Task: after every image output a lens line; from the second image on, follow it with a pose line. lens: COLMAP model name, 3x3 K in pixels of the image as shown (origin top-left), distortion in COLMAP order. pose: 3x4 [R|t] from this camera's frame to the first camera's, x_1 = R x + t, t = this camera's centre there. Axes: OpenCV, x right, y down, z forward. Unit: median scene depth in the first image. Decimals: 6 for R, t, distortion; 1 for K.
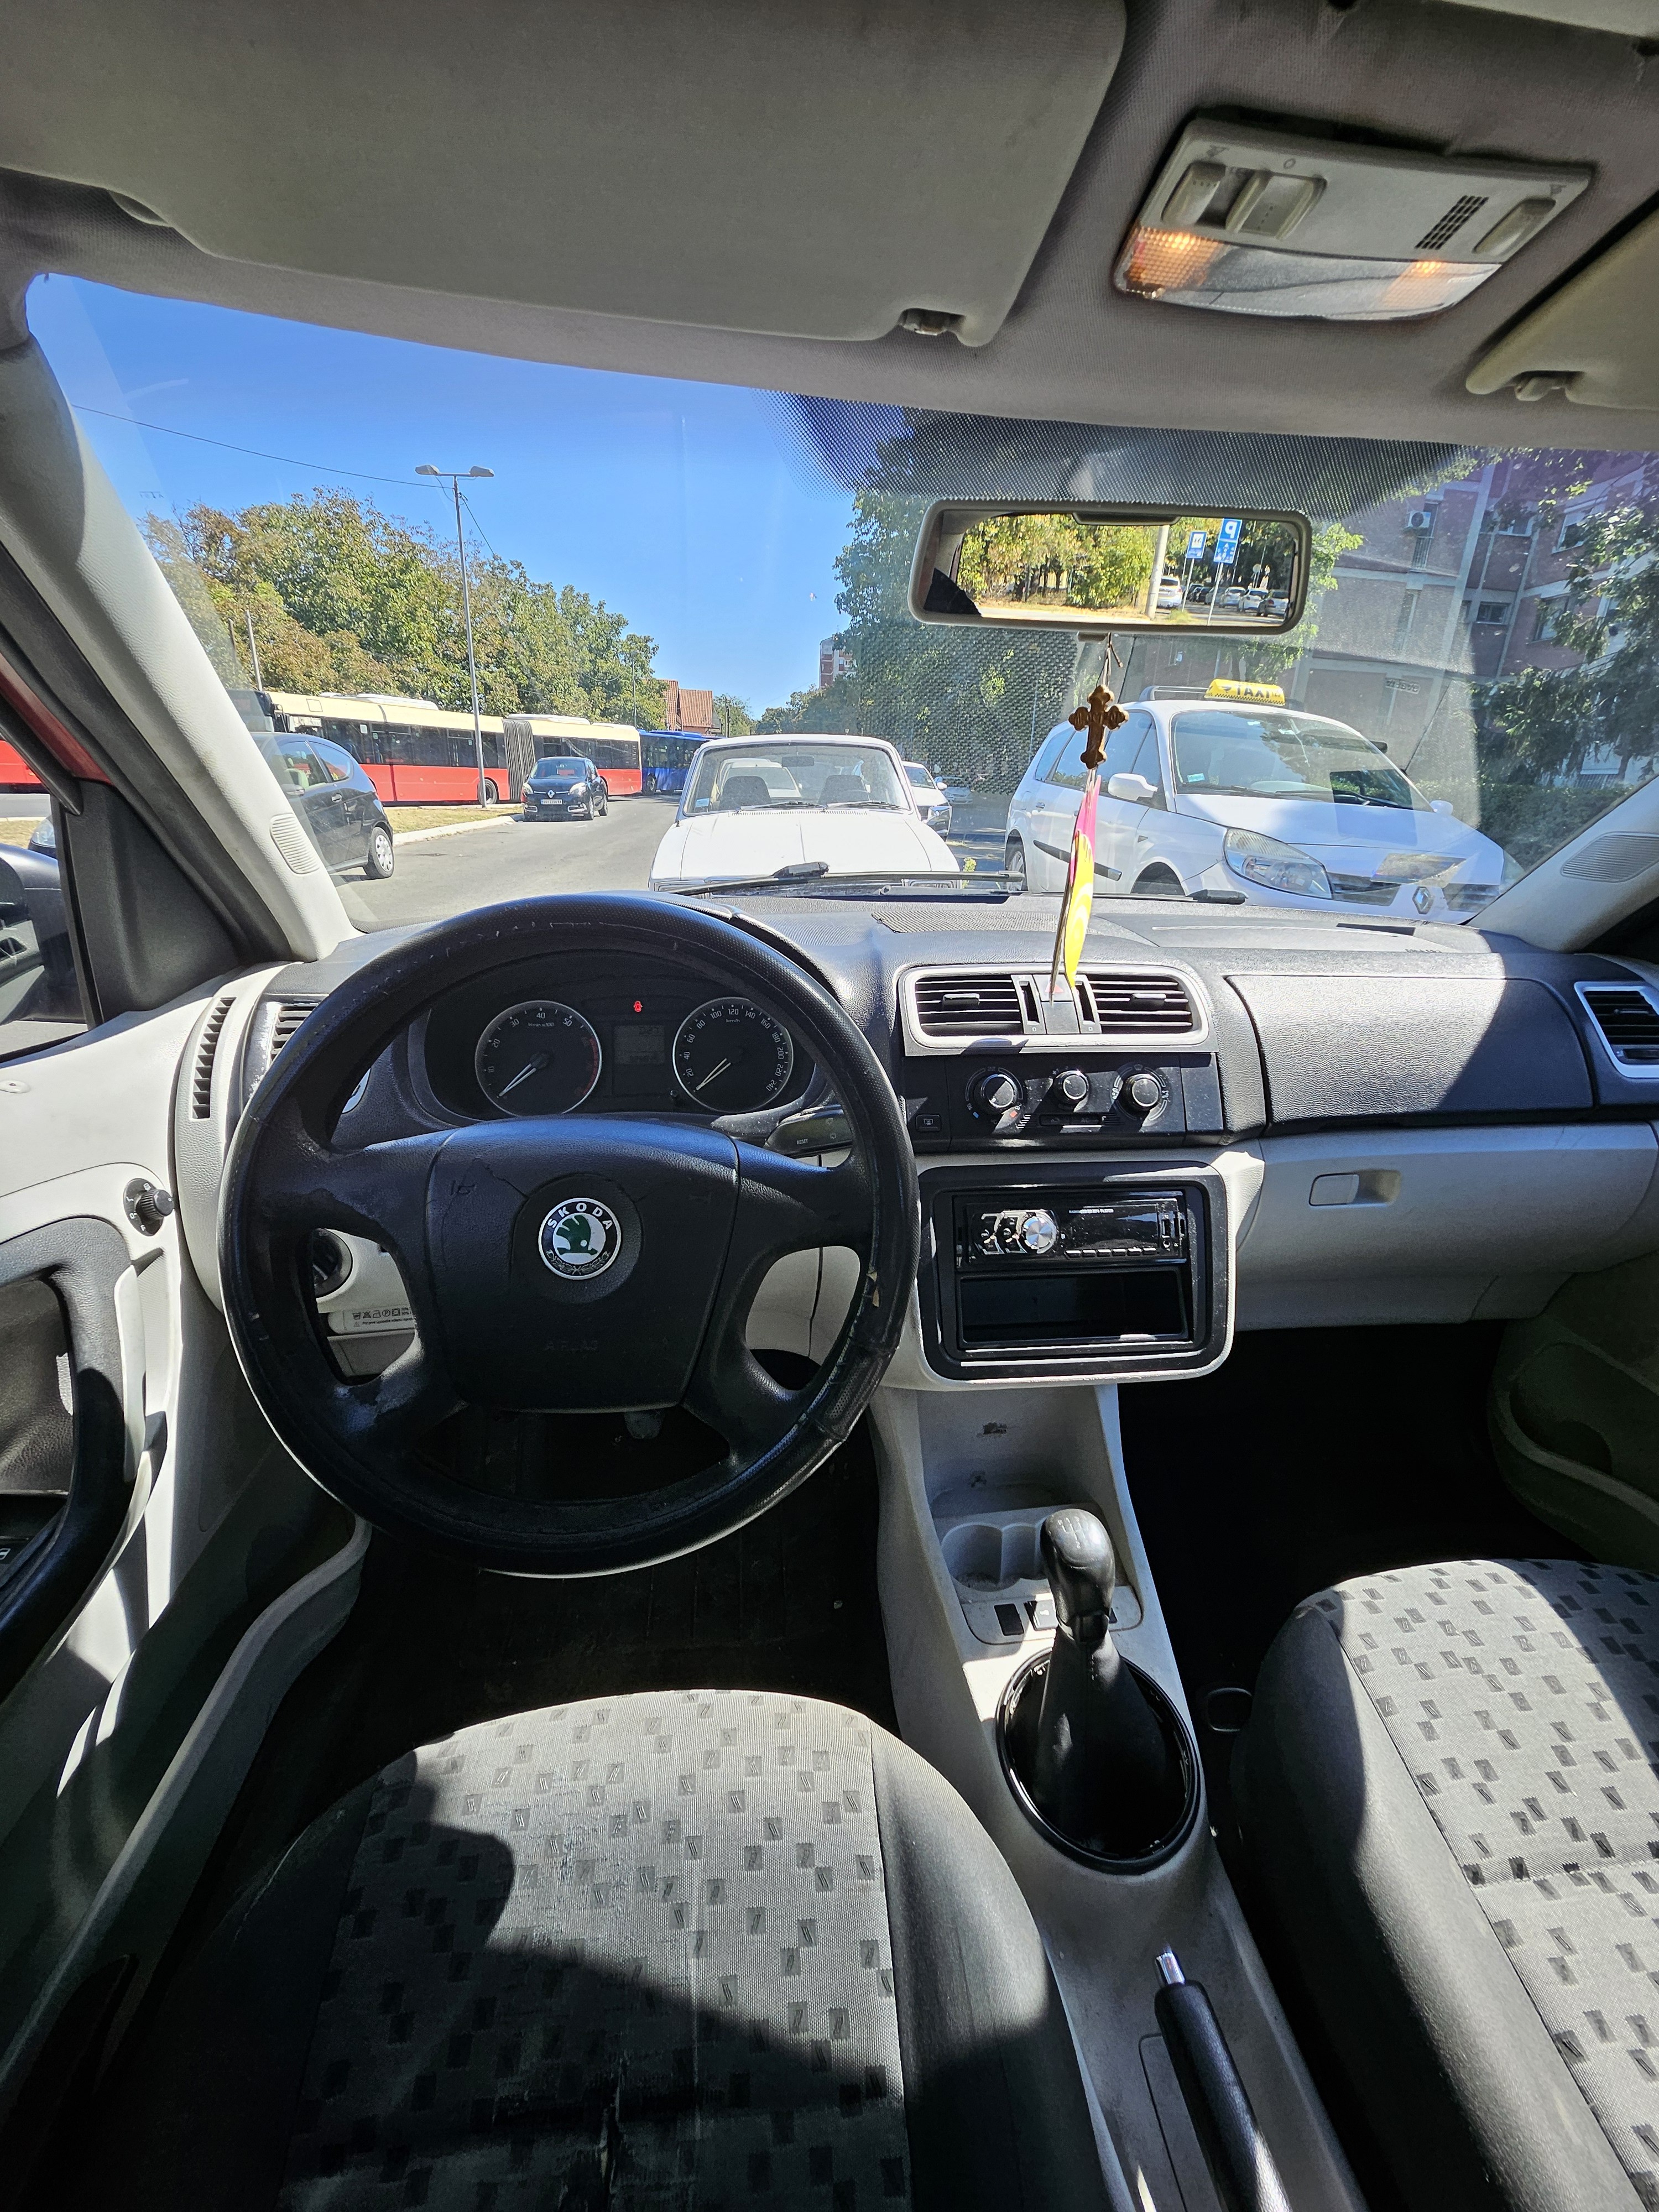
lens RADIAL K [[889.8, 0, 826.4], [0, 889.8, 1107.7], [0, 0, 1]] dist [-0.000005, -0.000004]
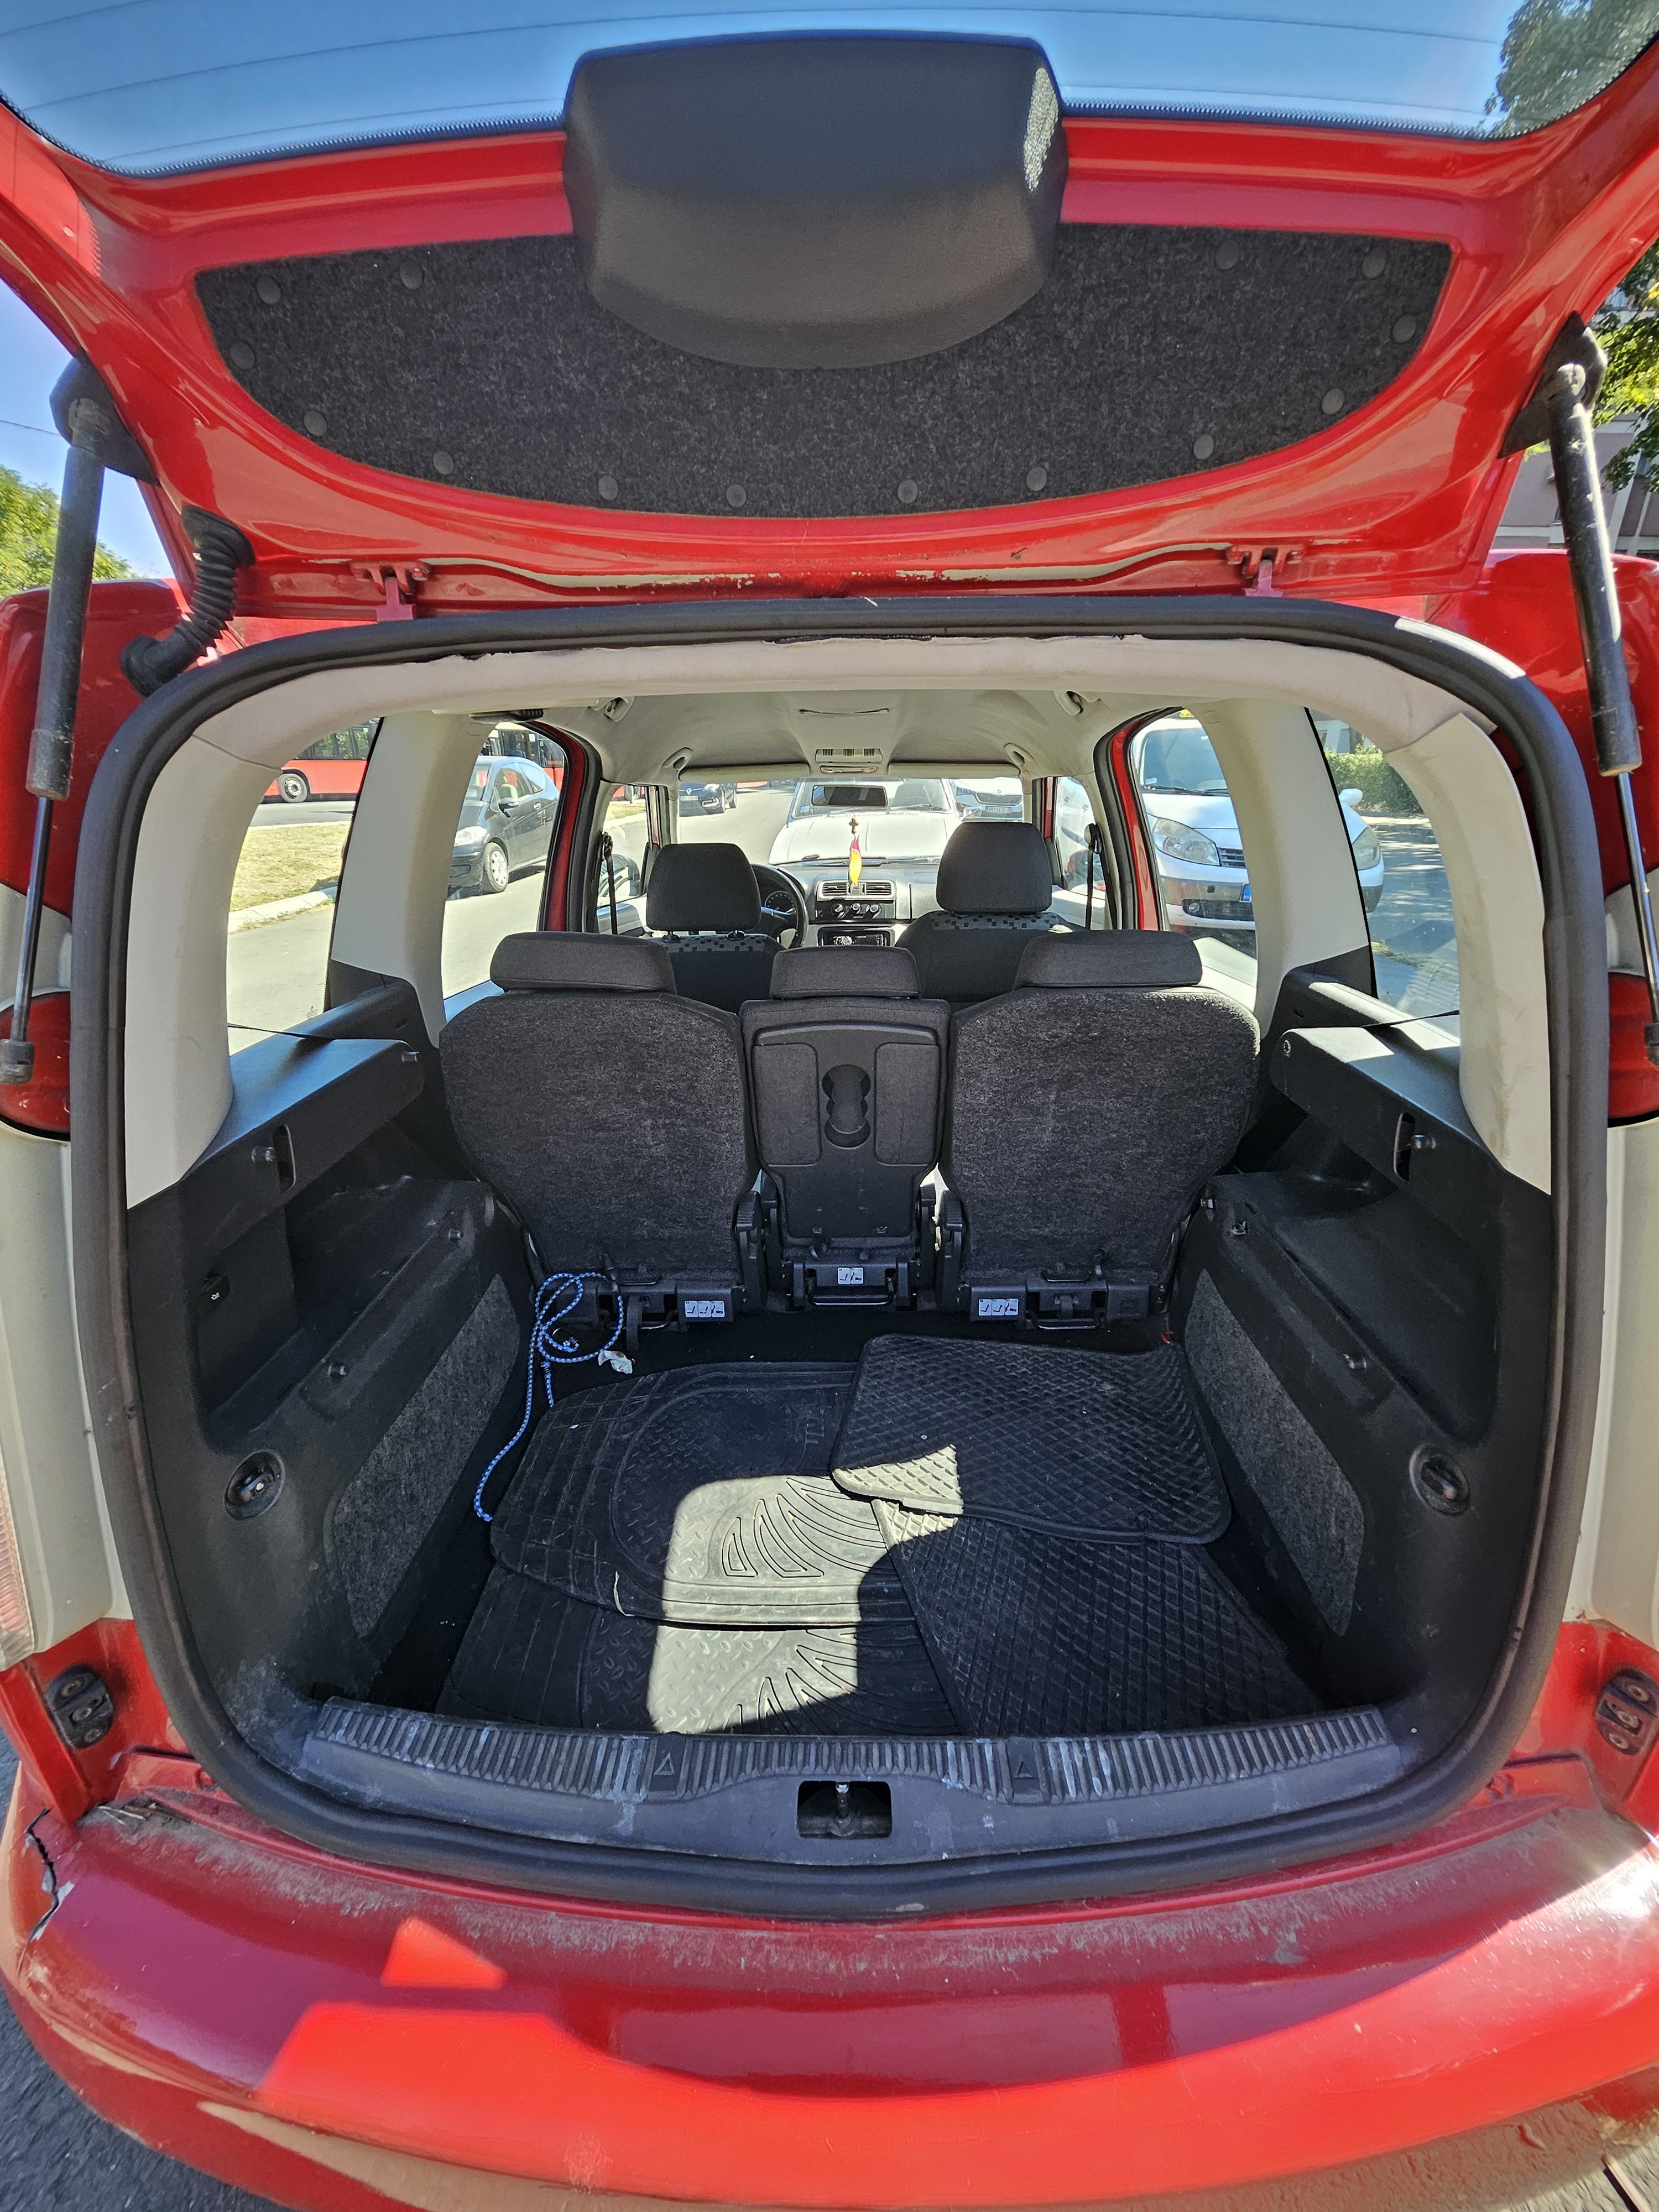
lens RADIAL K [[889.8, 0, 833.1], [0, 889.8, 1101.1], [0, 0, 1]] dist [-0.000005, -0.000004]
pose [[0.991808, 0.016840, -0.126620, 0.695849], [-0.015681, 0.999826, 0.010145, 0.829911], [0.126769, -0.008076, 0.991899, -3.121122]]
